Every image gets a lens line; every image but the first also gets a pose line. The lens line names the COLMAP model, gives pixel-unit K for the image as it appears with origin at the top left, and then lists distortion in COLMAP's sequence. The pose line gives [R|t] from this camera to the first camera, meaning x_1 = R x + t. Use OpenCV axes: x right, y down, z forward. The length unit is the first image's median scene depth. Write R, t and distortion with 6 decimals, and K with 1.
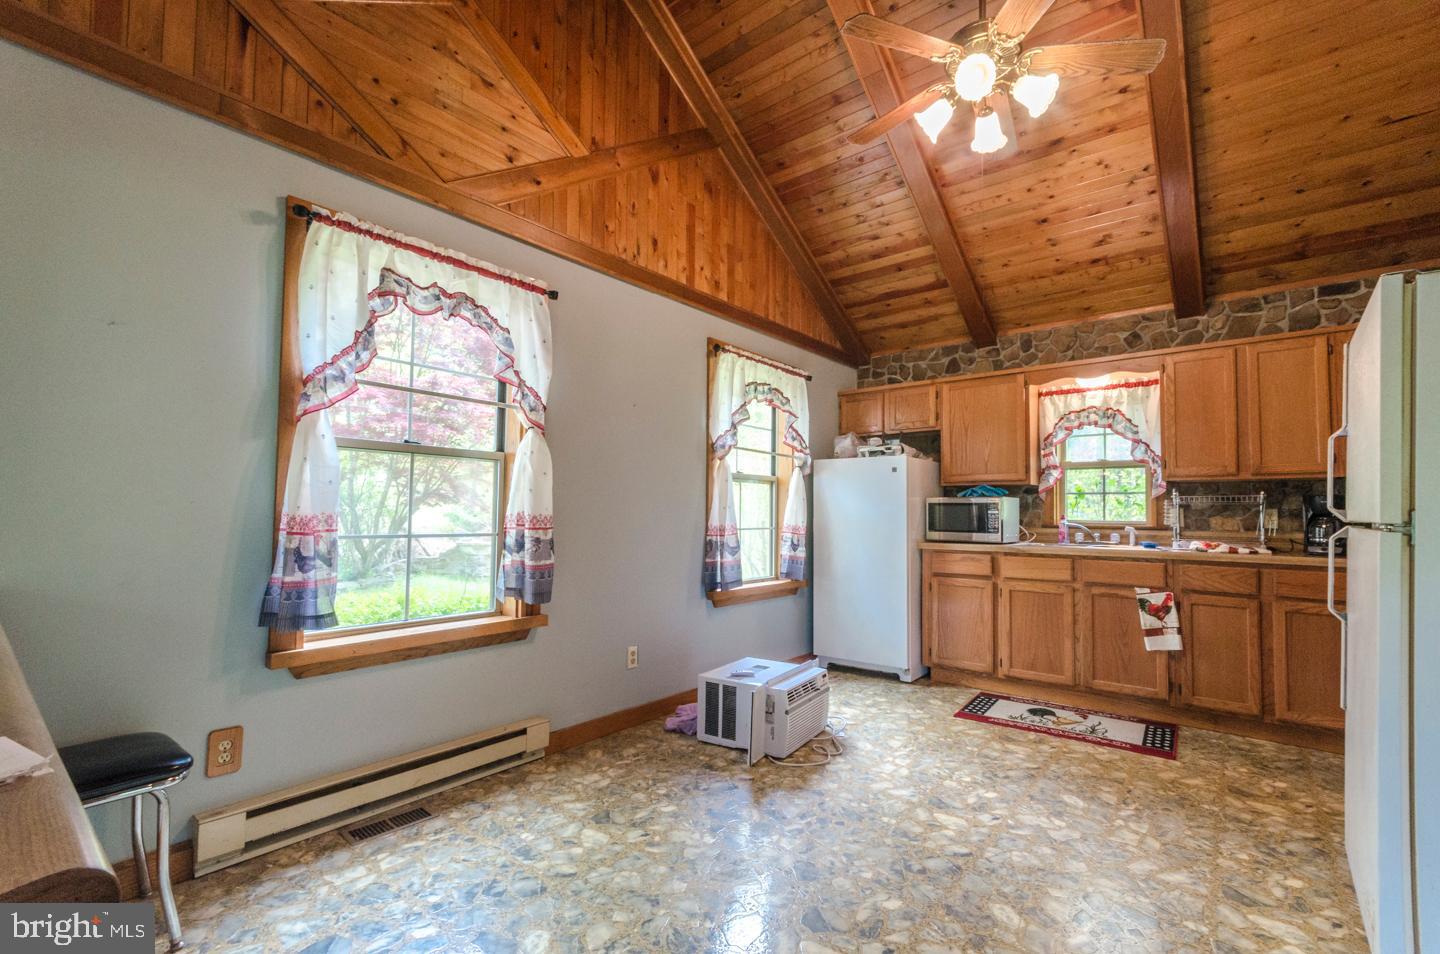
lens RADIAL K [[635.3, 0, 757.8], [0, 635.3, 488.2], [0, 0, 1]] dist [-0.000863, 0.002871]
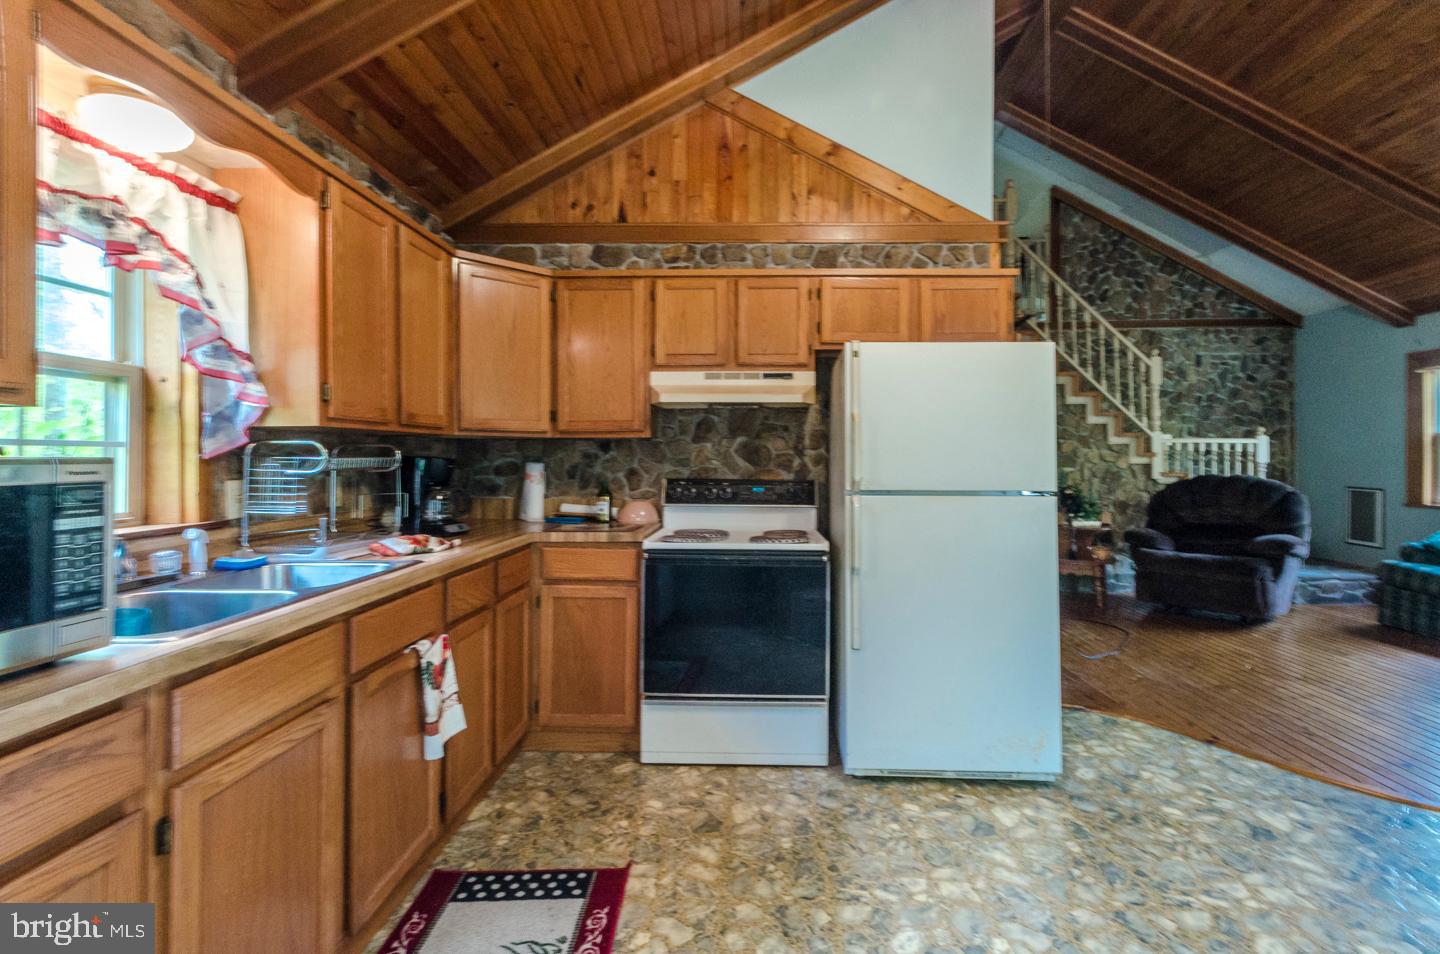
lens RADIAL K [[635.3, 0, 743.5], [0, 635.3, 450.3], [0, 0, 1]] dist [-0.000863, 0.002871]
pose [[-0.581304, 0.004522, 0.813674, 0.062114], [-0.031697, 0.999100, -0.028197, 0.015259], [-0.813069, -0.042183, -0.580637, 1.424474]]
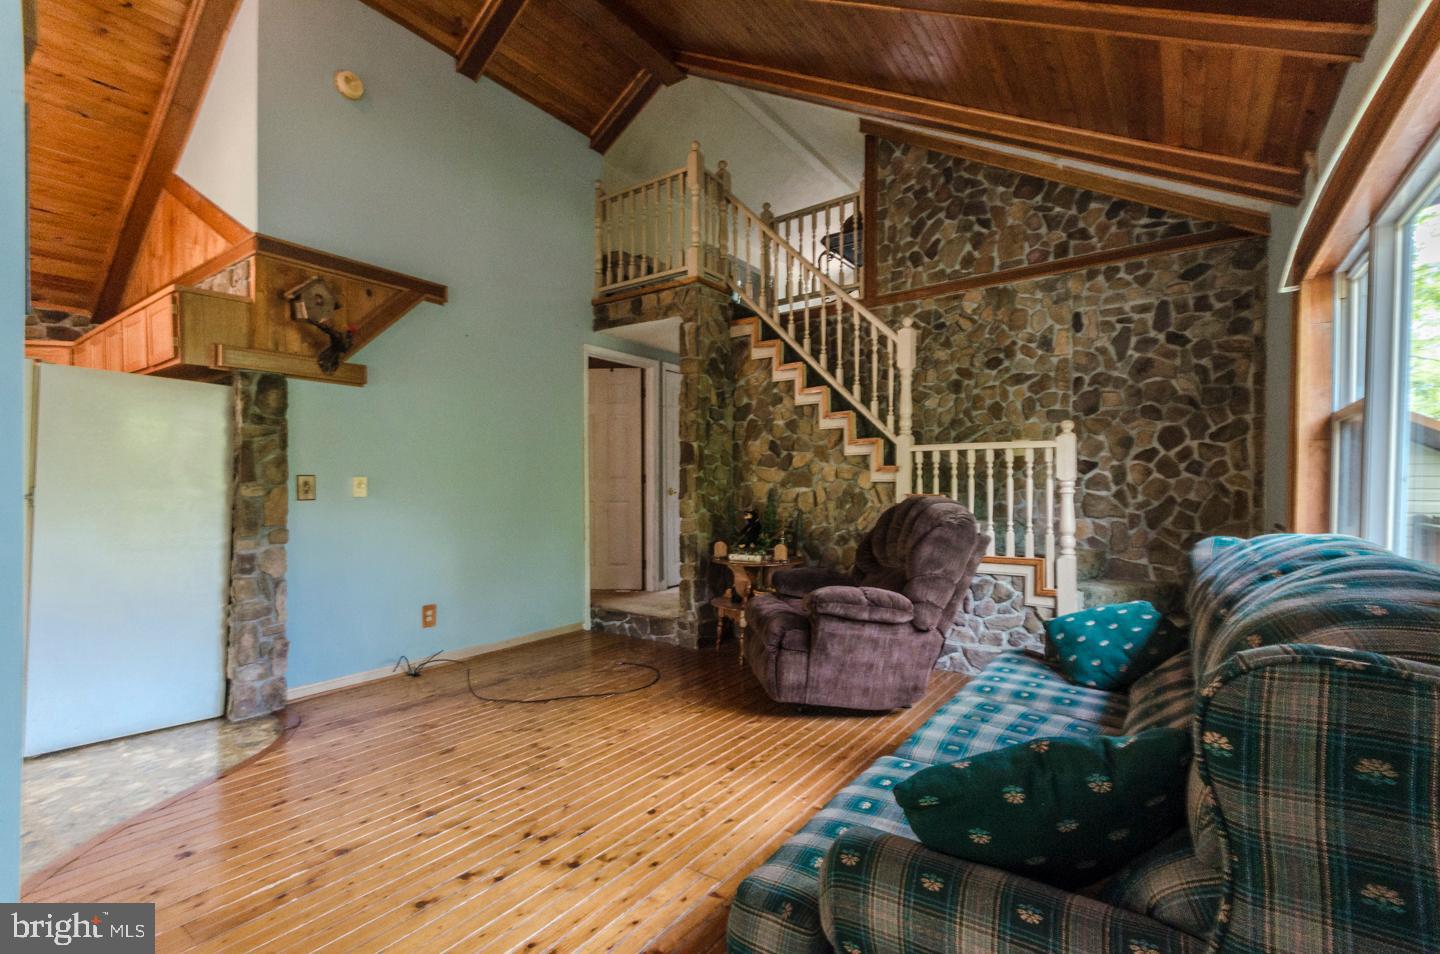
lens RADIAL K [[635.3, 0, 733.7], [0, 635.3, 486.8], [0, 0, 1]] dist [-0.000863, 0.002871]
pose [[-0.039668, -0.002356, 0.999210, -0.483874], [-0.036096, 0.999348, 0.000923, -0.019136], [-0.998561, -0.036031, -0.039727, -0.485082]]
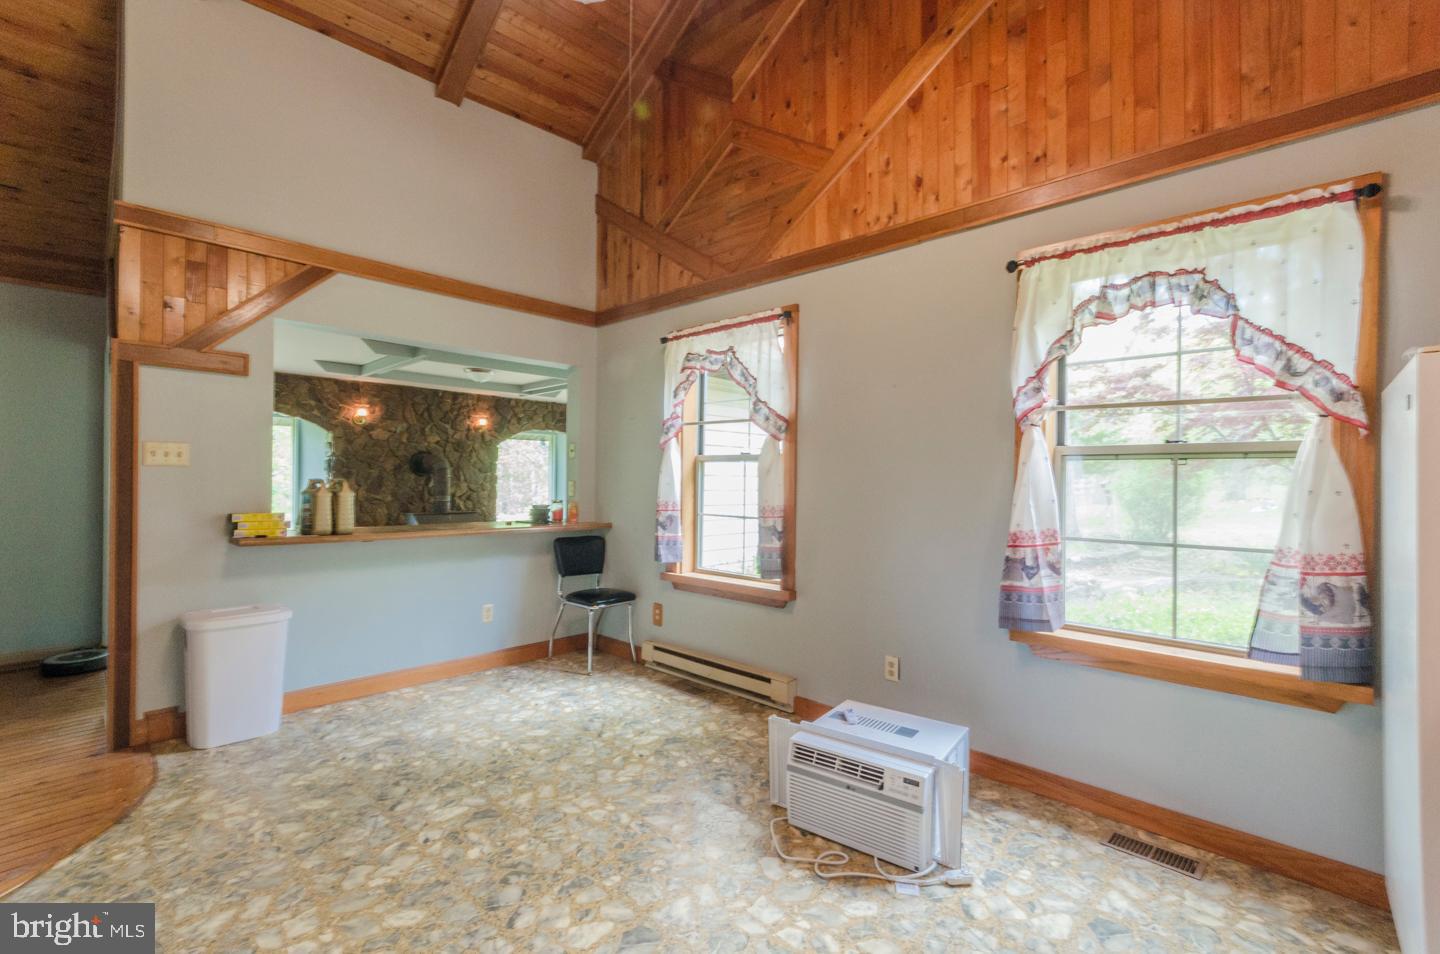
lens RADIAL K [[635.3, 0, 742.9], [0, 635.3, 480.3], [0, 0, 1]] dist [-0.000863, 0.002871]
pose [[-0.093241, -0.012023, -0.995571, 0.842509], [0.025318, 0.999575, -0.014442, 0.010255], [0.995322, -0.026553, -0.092897, 1.037644]]
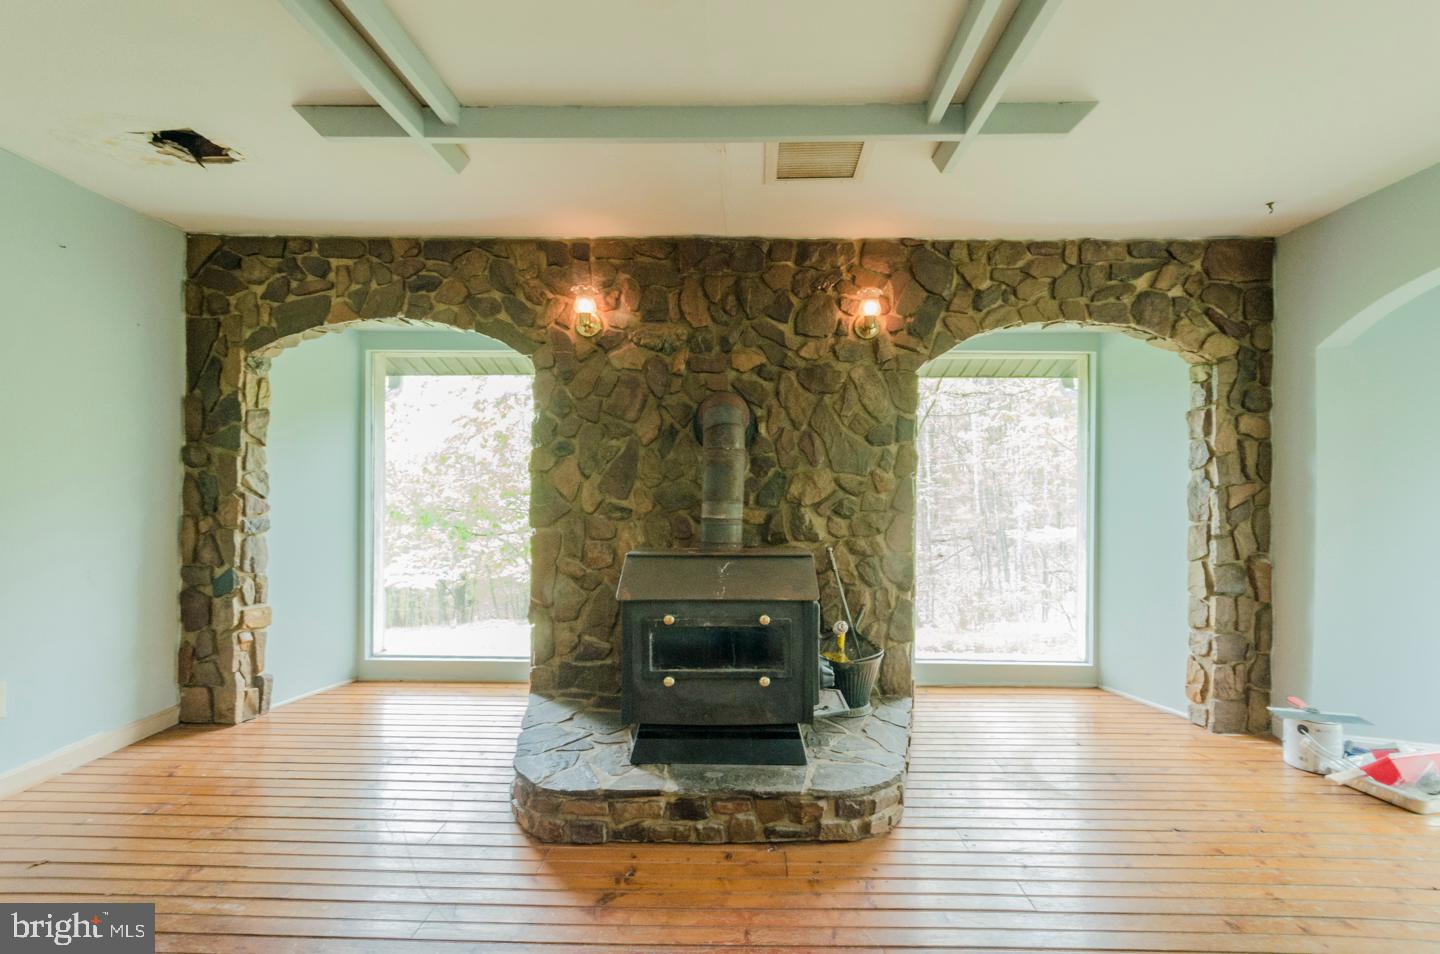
lens RADIAL K [[635.3, 0, 734.2], [0, 635.3, 487.0], [0, 0, 1]] dist [-0.000863, 0.002871]
pose [[-0.798253, -0.011590, -0.602211, -0.879247], [0.007912, 0.999527, -0.029724, 0.009739], [0.602271, -0.028492, -0.797783, 0.391496]]
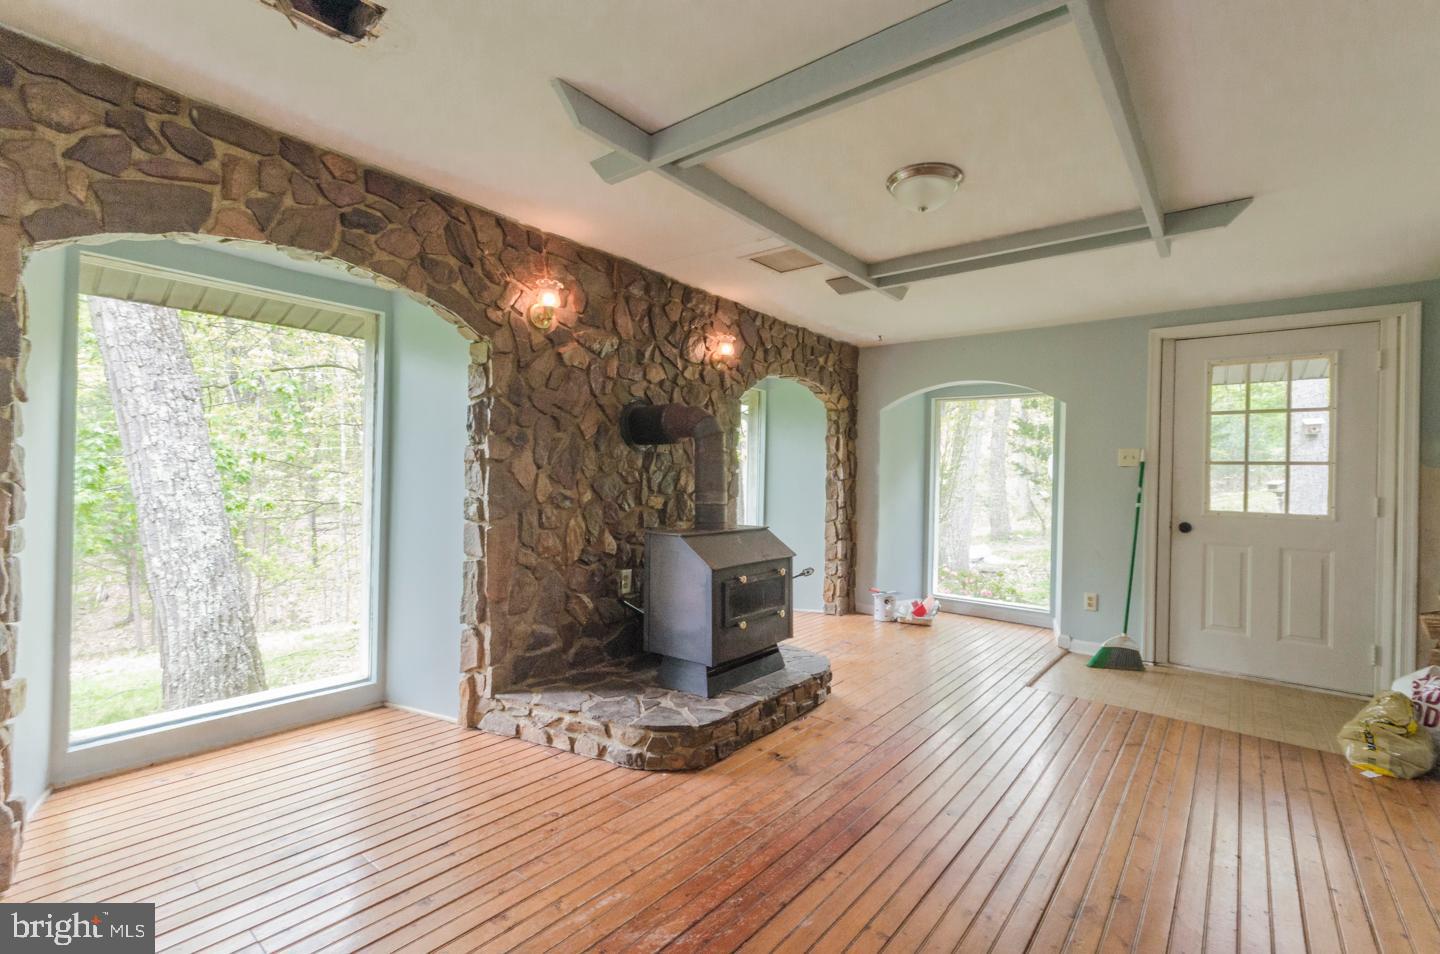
lens RADIAL K [[635.3, 0, 742.1], [0, 635.3, 478.9], [0, 0, 1]] dist [-0.000863, 0.002871]
pose [[-0.003083, -0.005804, -0.999978, -0.292734], [0.012099, 0.999910, -0.005841, -0.010154], [0.999922, -0.012117, -0.003012, -0.216591]]
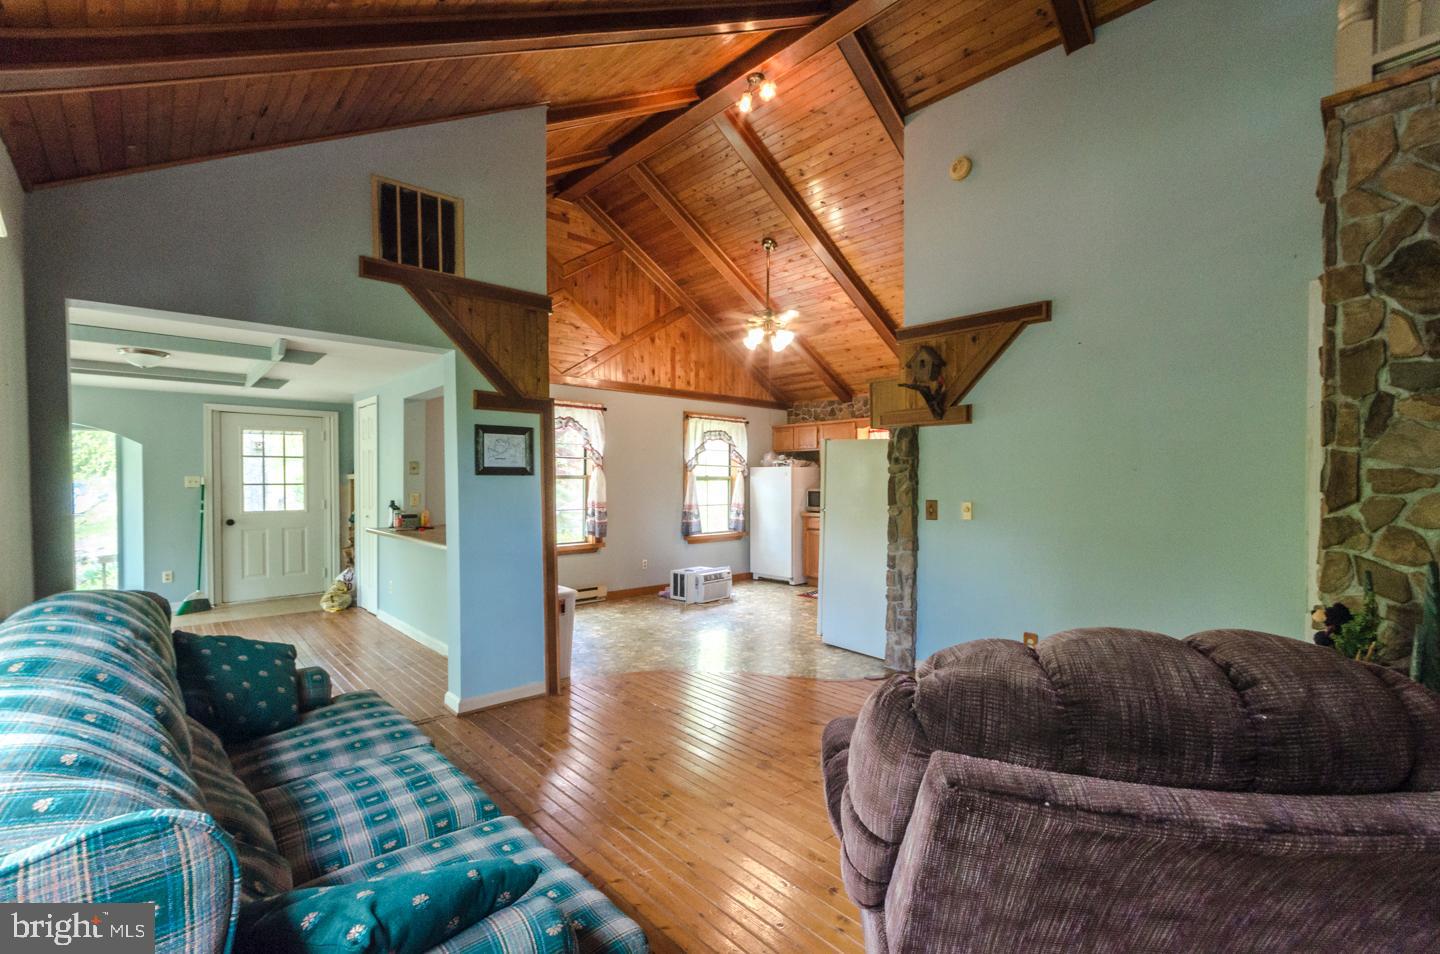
lens RADIAL K [[635.3, 0, 761.9], [0, 635.3, 484.4], [0, 0, 1]] dist [-0.000863, 0.002871]
pose [[0.992068, -0.004265, -0.125631, 0.572278], [0.009942, 0.998956, 0.044598, -0.125418], [0.125310, -0.045493, 0.991074, -1.329042]]
